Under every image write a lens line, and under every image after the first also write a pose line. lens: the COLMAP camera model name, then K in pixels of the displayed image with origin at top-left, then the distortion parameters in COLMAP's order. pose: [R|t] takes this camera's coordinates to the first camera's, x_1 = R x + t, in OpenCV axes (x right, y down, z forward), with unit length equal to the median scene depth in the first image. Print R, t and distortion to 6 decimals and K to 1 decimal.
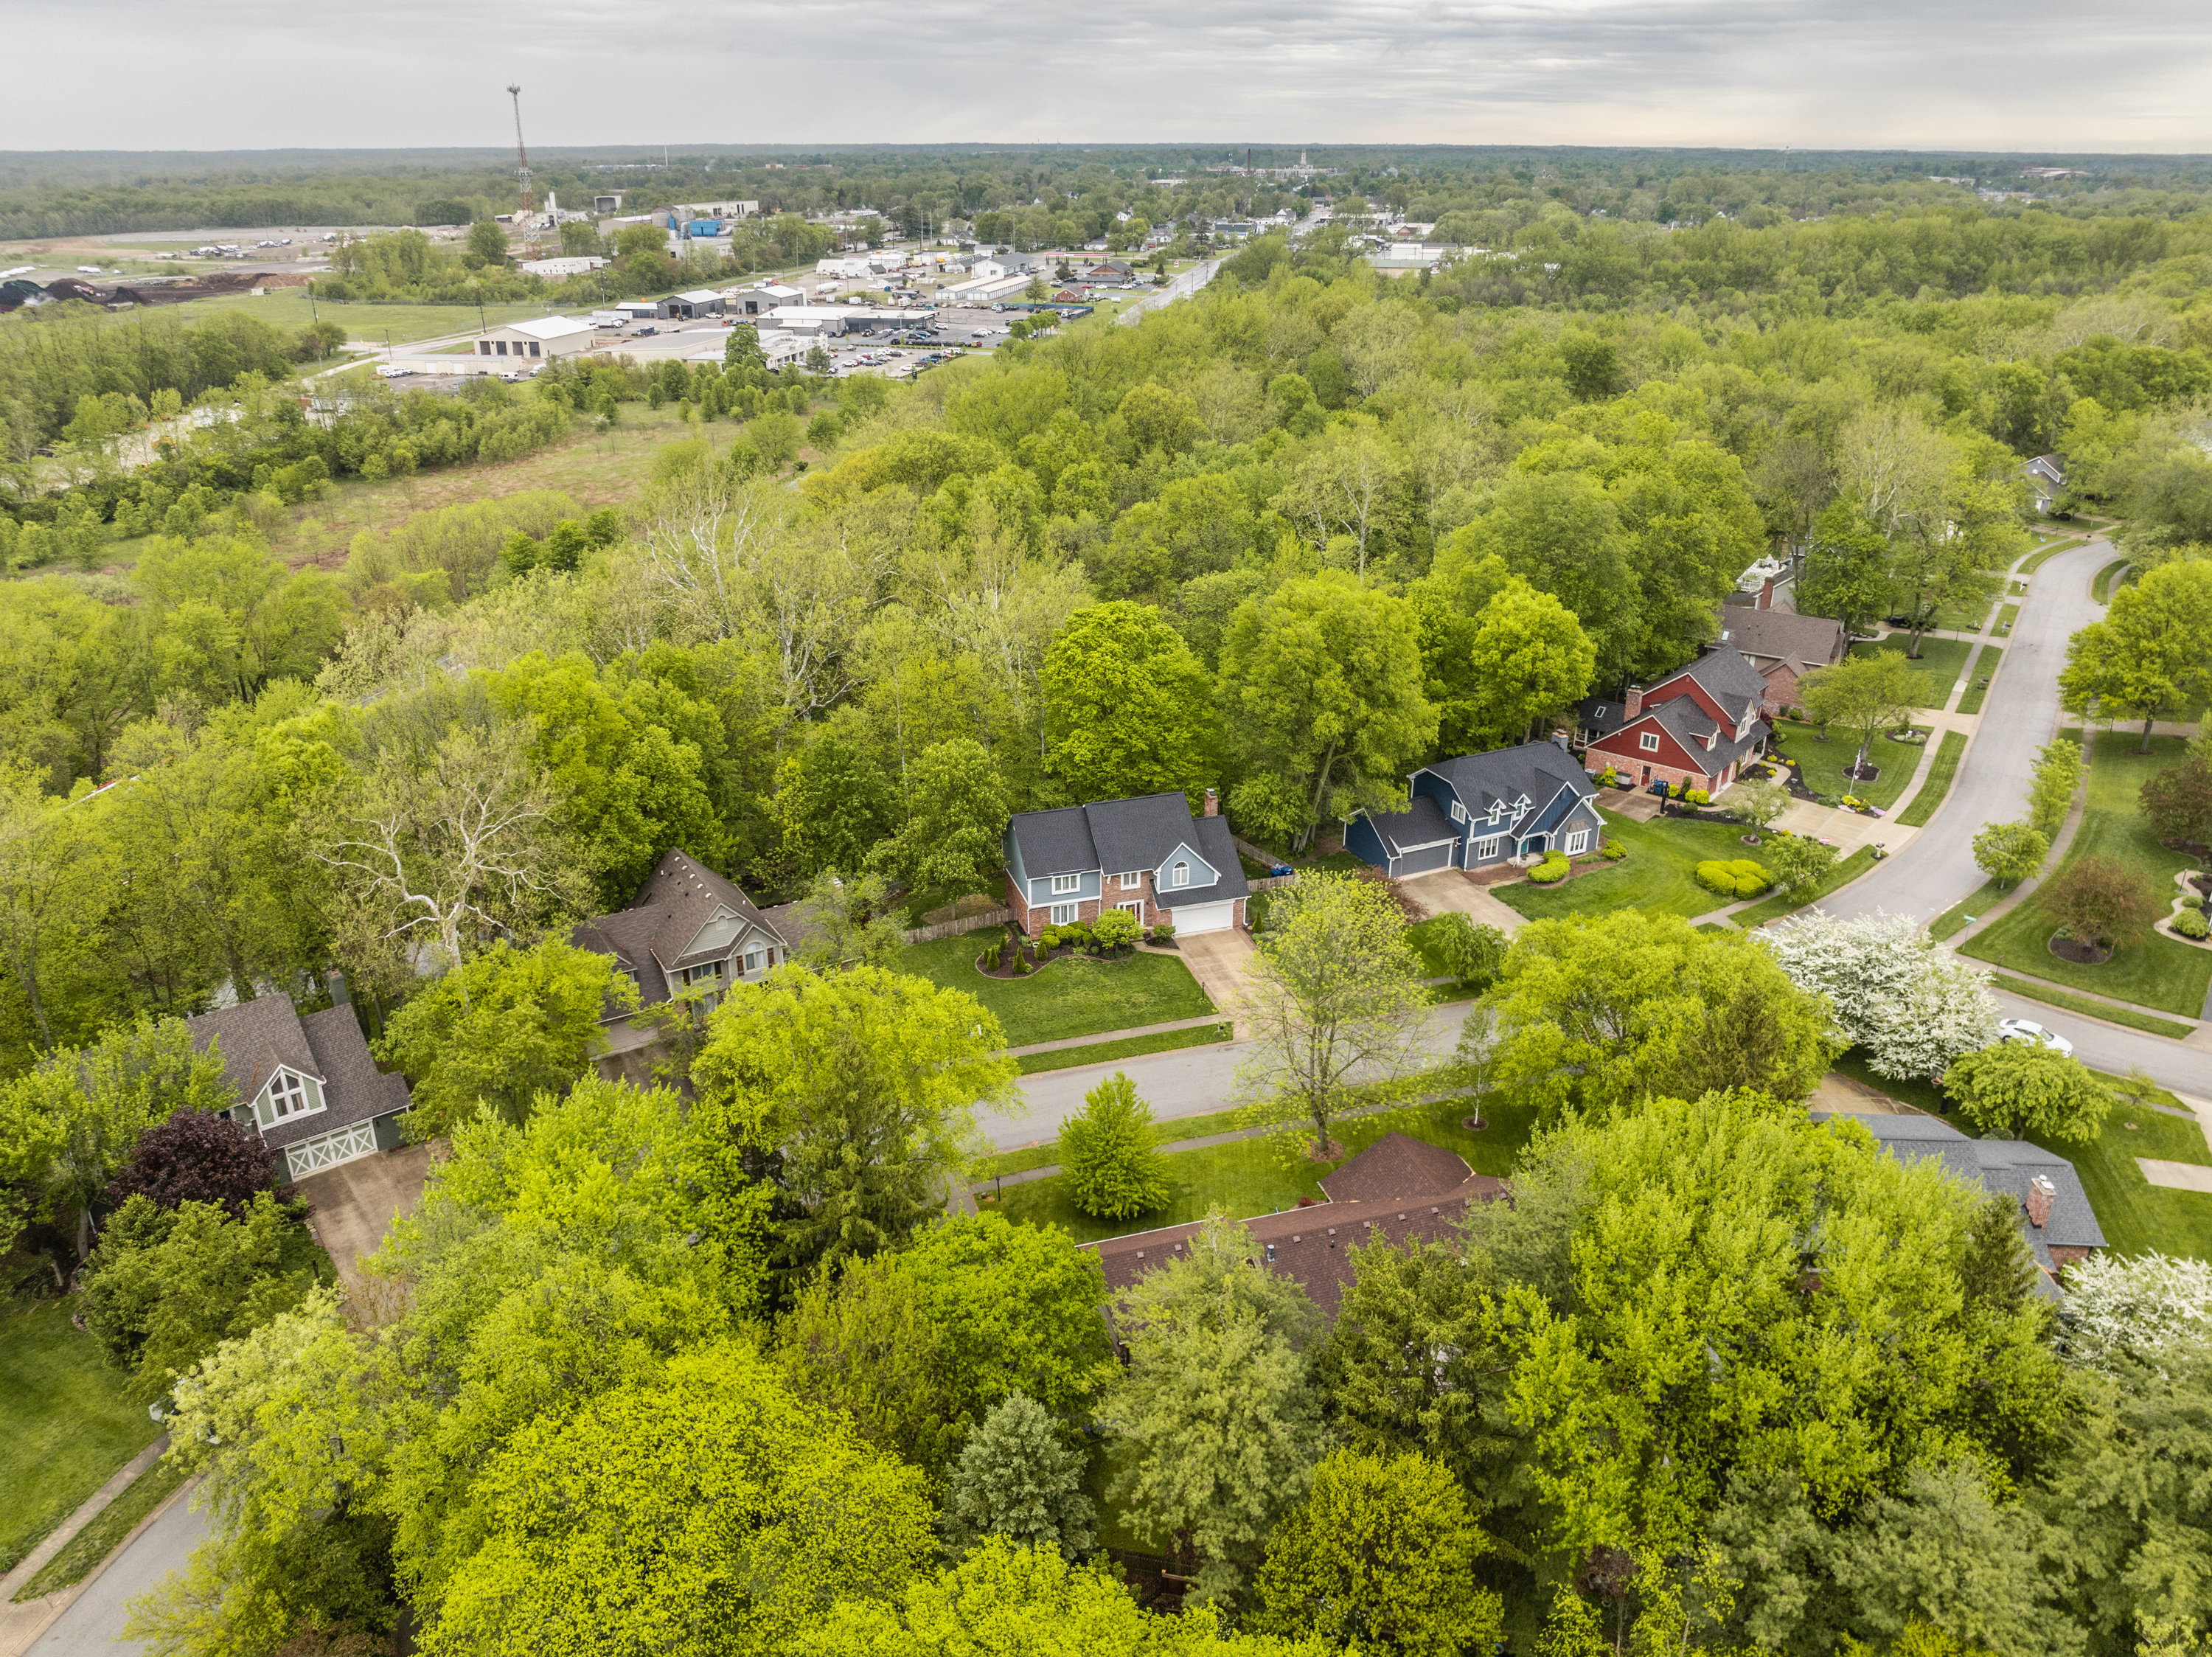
lens RADIAL K [[1527.3, 0, 1106.0], [0, 1527.3, 828.5], [0, 0, 1]] dist [-0.038261, 0.003610]
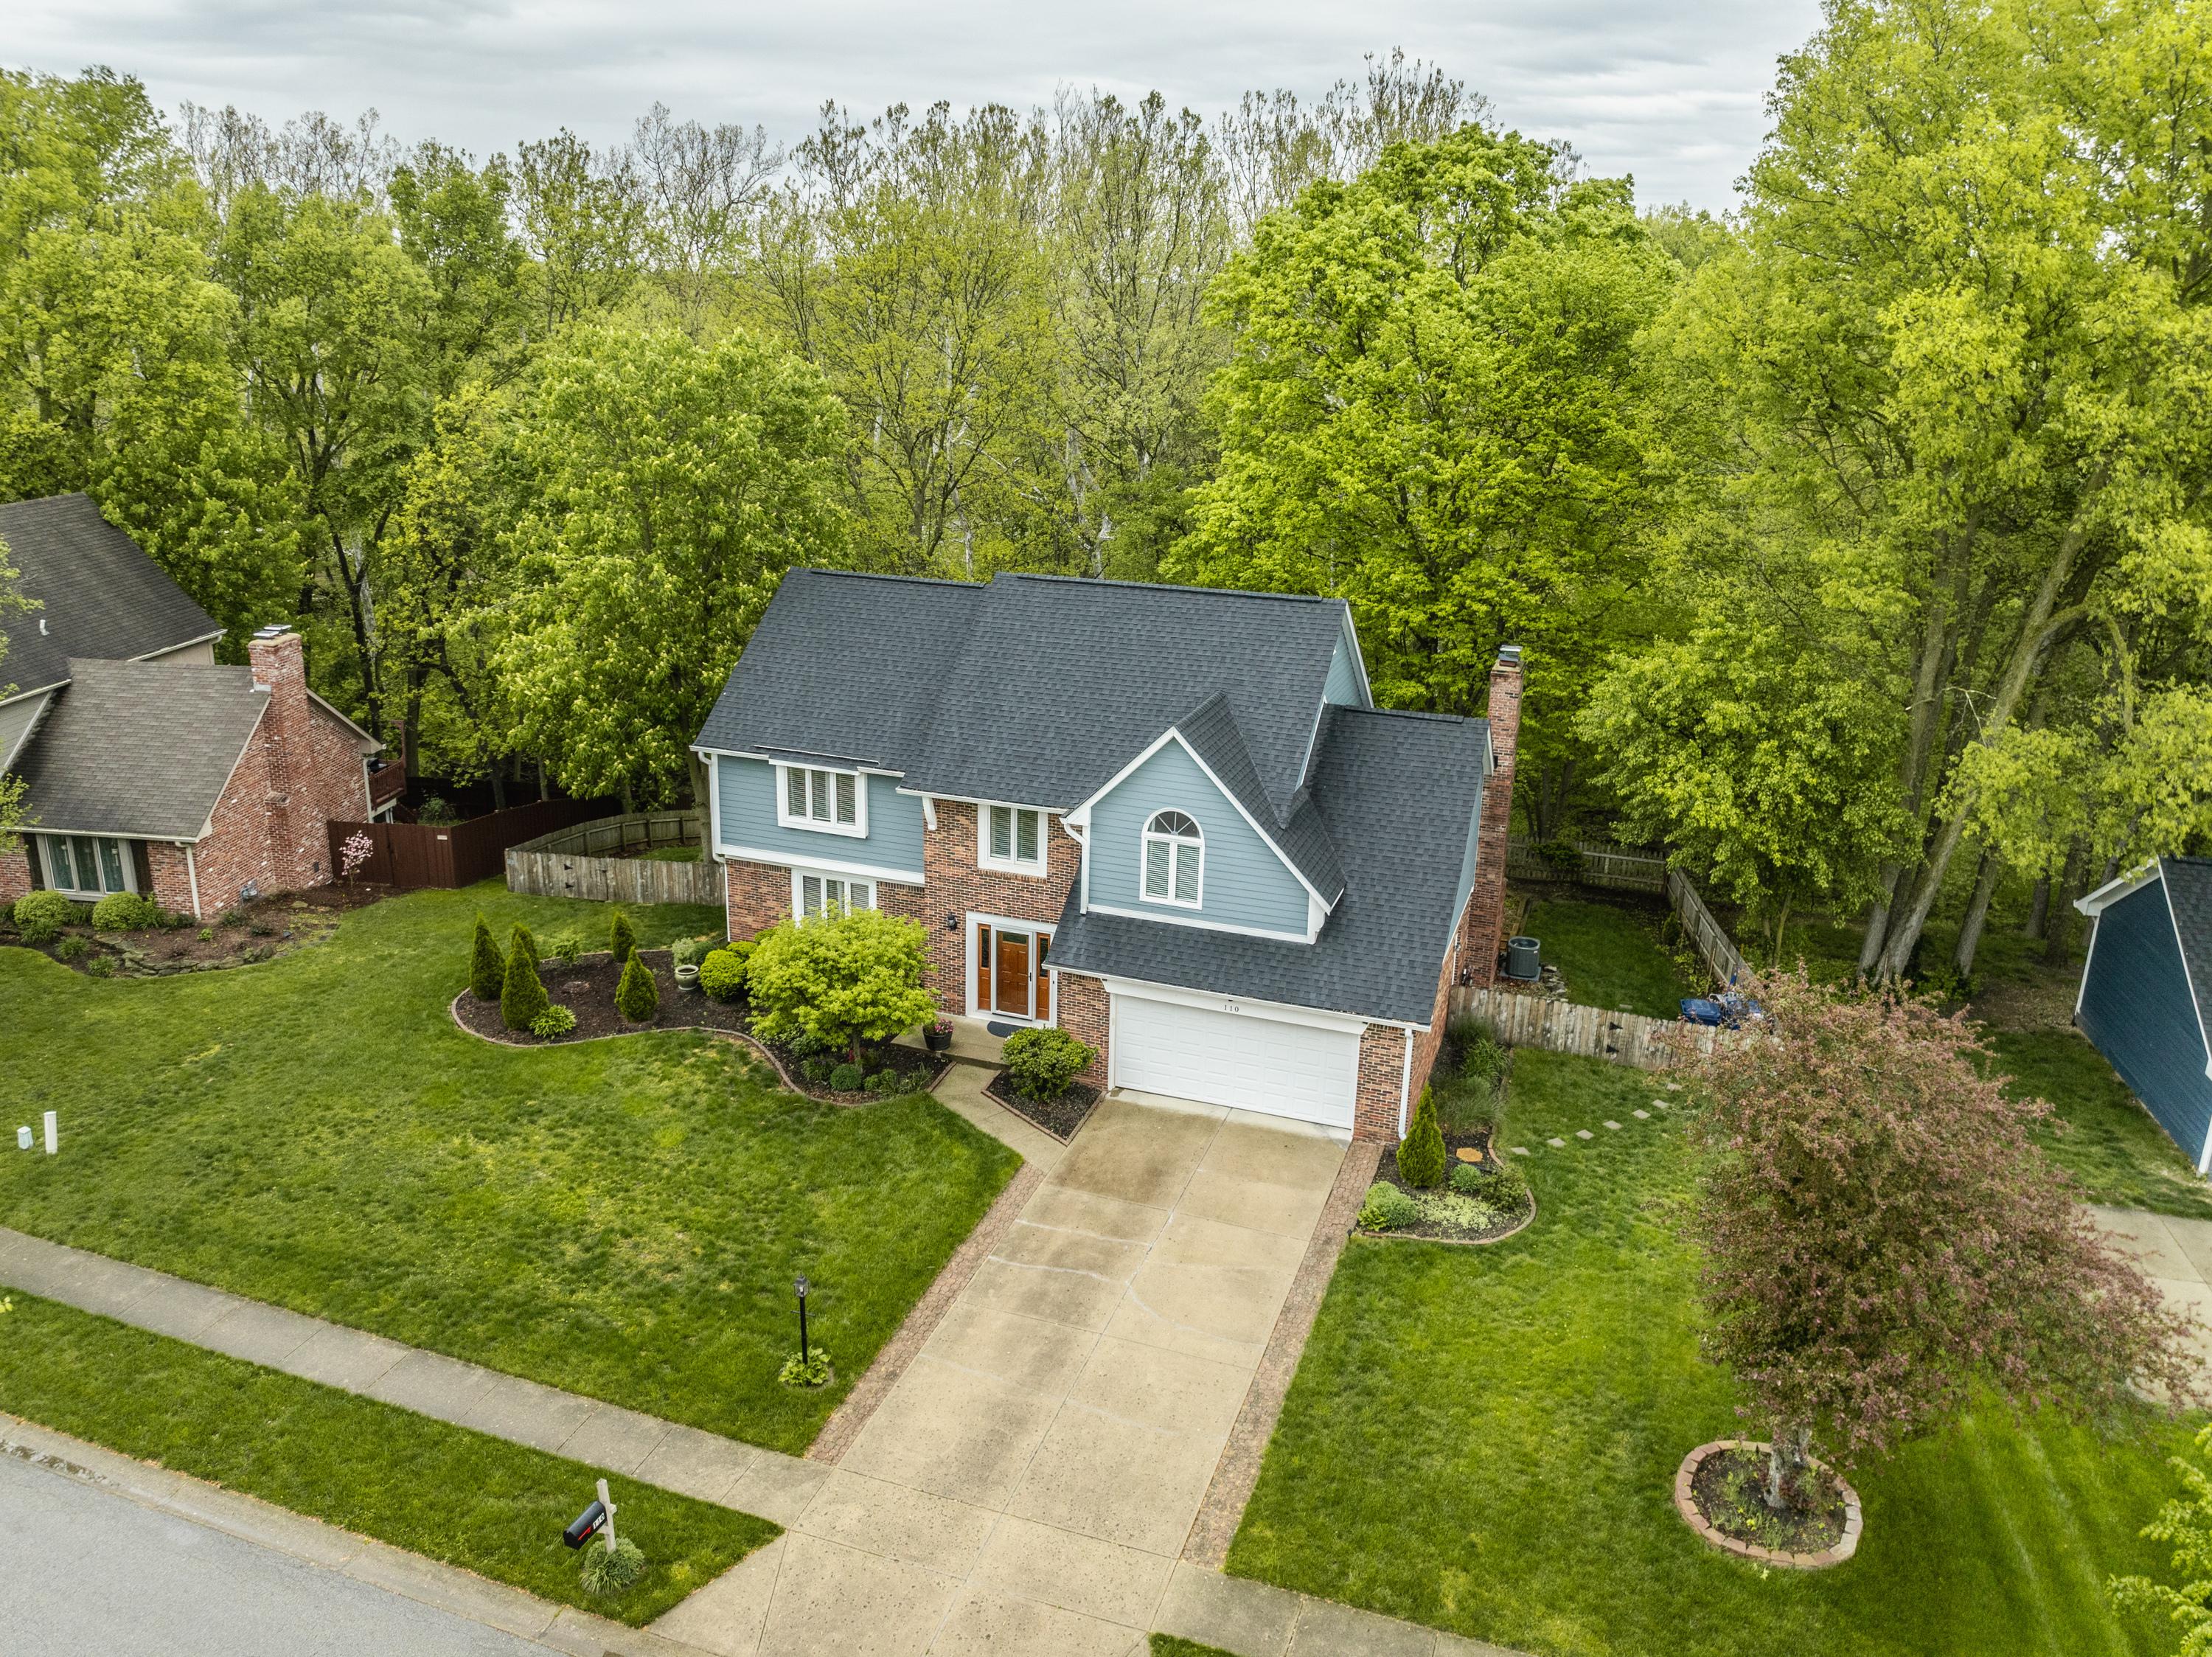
lens RADIAL K [[1606.9, 0, 1134.2], [0, 1606.9, 819.6], [0, 0, 1]] dist [-0.032727, -0.000492]
pose [[0.805546, 0.203458, -0.556507, 0.173636], [-0.262490, 0.964548, -0.027318, 0.029157], [0.531220, 0.168083, 0.830394, 0.695576]]
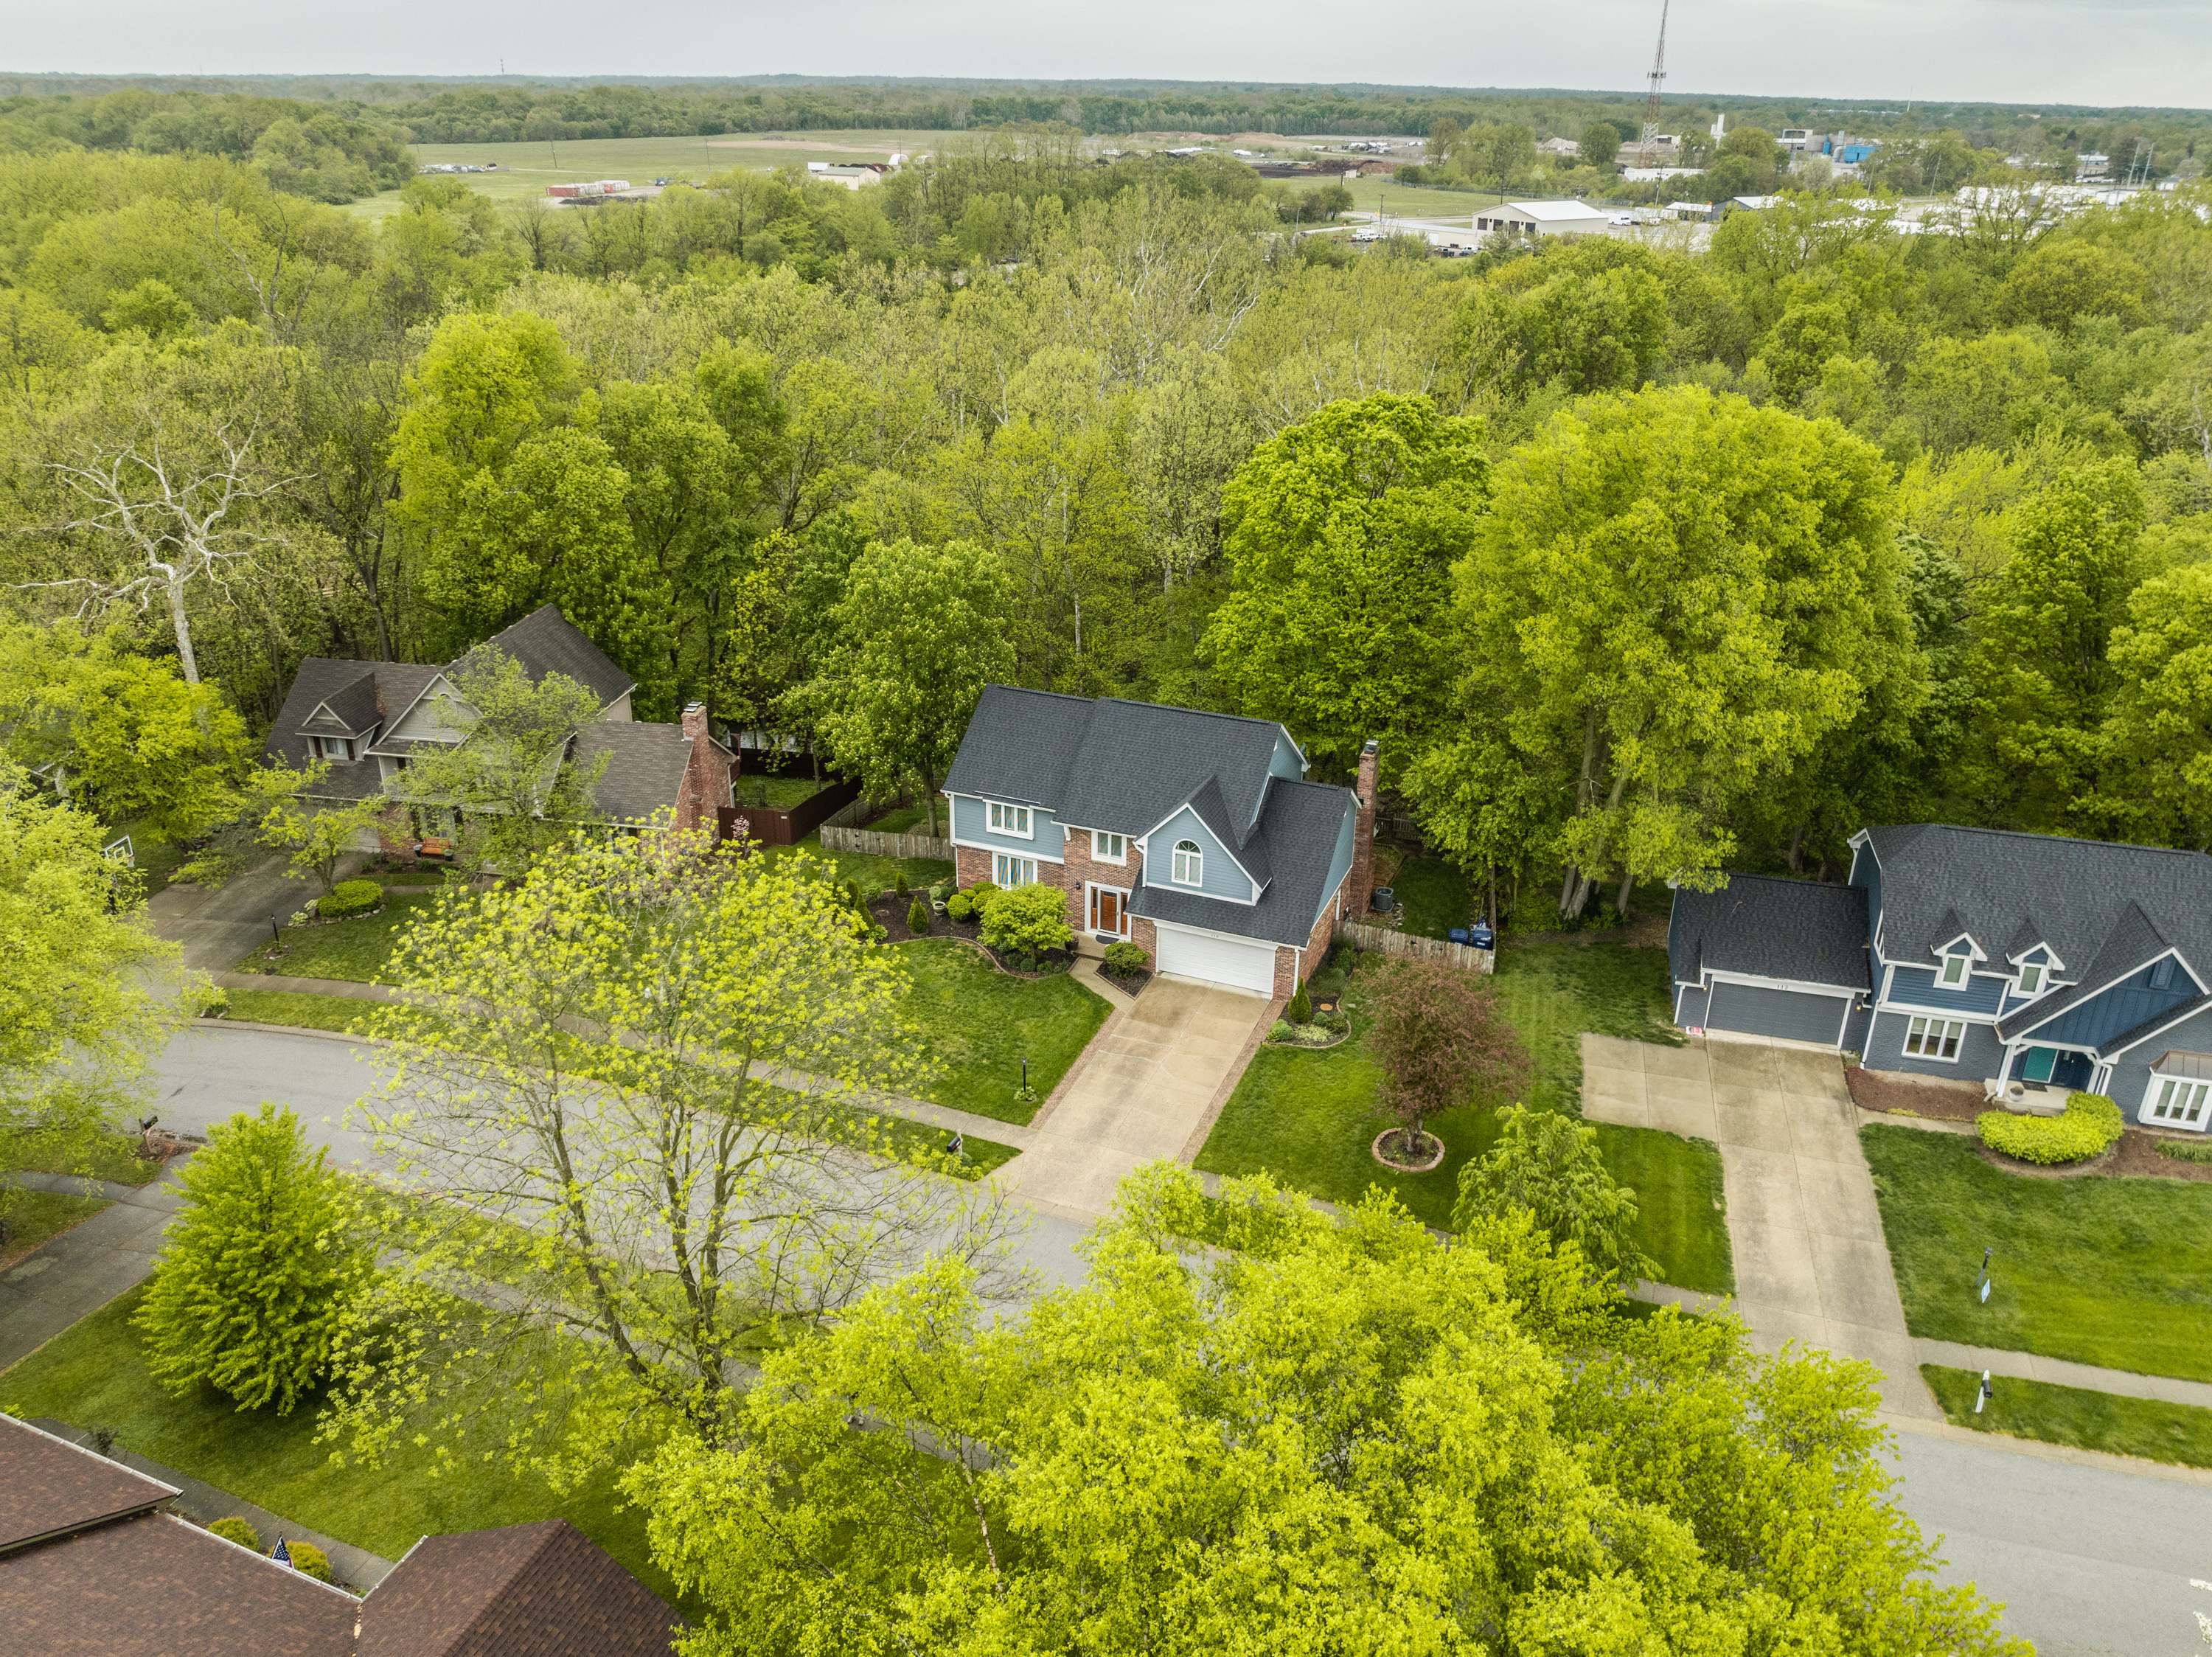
lens RADIAL K [[1597.6, 0, 1160.3], [0, 1597.6, 831.0], [0, 0, 1]] dist [-0.034974, 0.000762]
pose [[0.783273, 0.276009, -0.557048, 0.310792], [-0.267950, 0.958424, 0.098117, -0.029060], [0.560969, 0.072409, 0.824664, 0.487828]]
